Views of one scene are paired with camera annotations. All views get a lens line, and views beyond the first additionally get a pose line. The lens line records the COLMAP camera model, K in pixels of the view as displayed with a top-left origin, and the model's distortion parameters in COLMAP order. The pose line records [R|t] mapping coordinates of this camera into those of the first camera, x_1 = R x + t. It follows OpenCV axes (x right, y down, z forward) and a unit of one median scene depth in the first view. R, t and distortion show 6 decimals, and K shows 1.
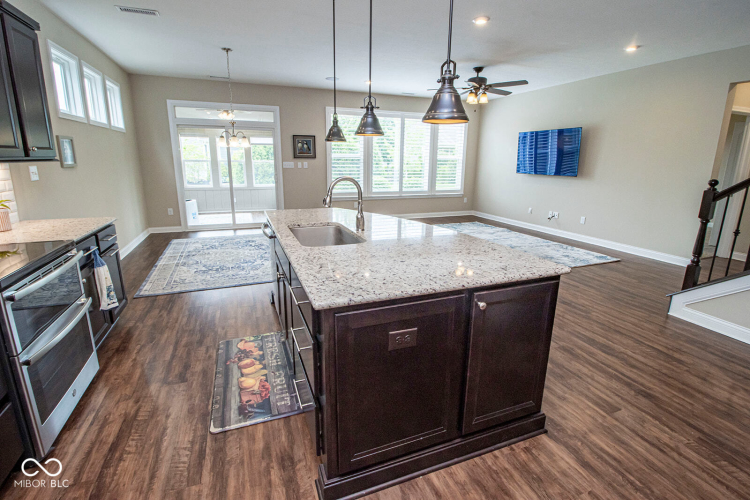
lens RADIAL K [[347.0, 0, 375.0], [0, 347.0, 241.0], [0, 0, 1]] dist [-0.000696, -0.012577]
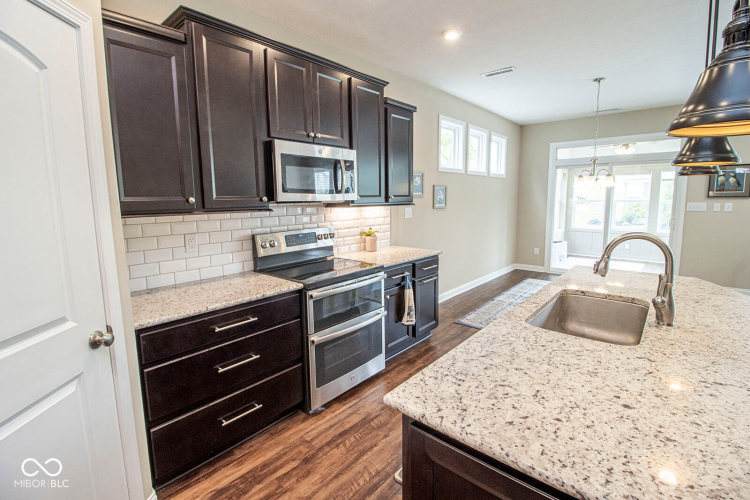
lens RADIAL K [[347.0, 0, 375.0], [0, 347.0, 241.0], [0, 0, 1]] dist [-0.000696, -0.012577]
pose [[0.456161, 0.093464, -0.884976, 0.124154], [-0.188380, 0.982074, 0.006618, -0.042167], [0.869730, 0.163693, 0.465591, 0.147270]]
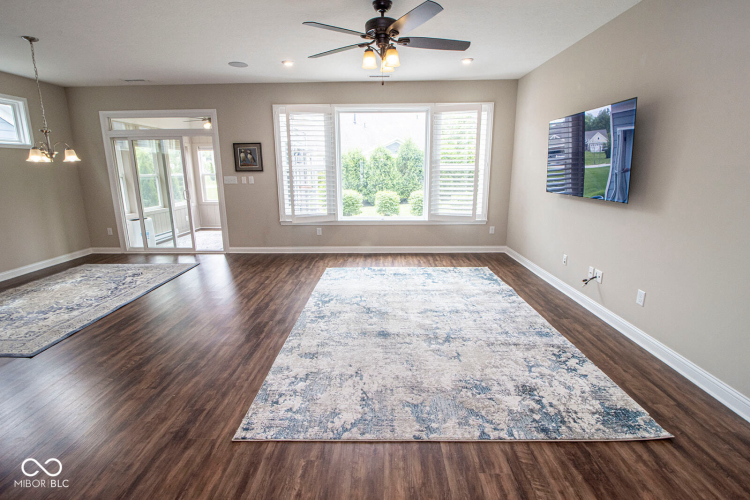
lens RADIAL K [[347.0, 0, 375.0], [0, 347.0, 241.0], [0, 0, 1]] dist [-0.000696, -0.012577]
pose [[0.924217, 0.062133, -0.376779, 0.566397], [-0.071894, 0.997342, -0.011883, -0.134188], [0.375039, 0.038071, 0.926227, 0.557096]]
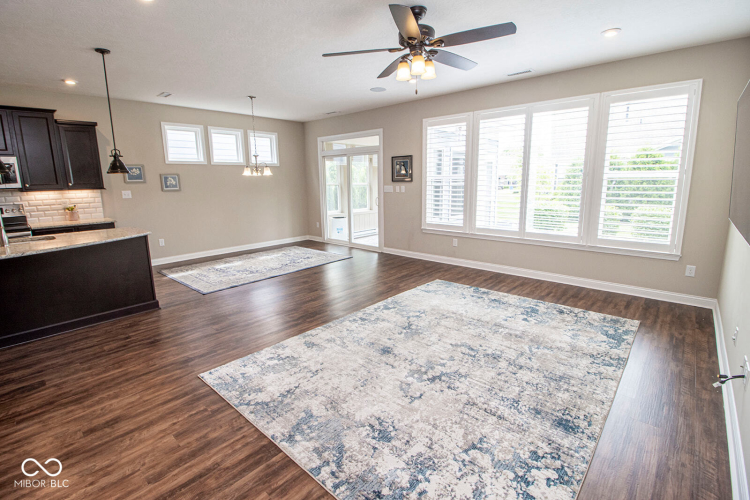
lens RADIAL K [[347.0, 0, 375.0], [0, 347.0, 241.0], [0, 0, 1]] dist [-0.000696, -0.012577]
pose [[0.441587, 0.142397, -0.885846, 0.861182], [-0.187693, 0.980141, 0.063991, -0.199377], [0.877366, 0.138009, 0.459545, 0.828608]]
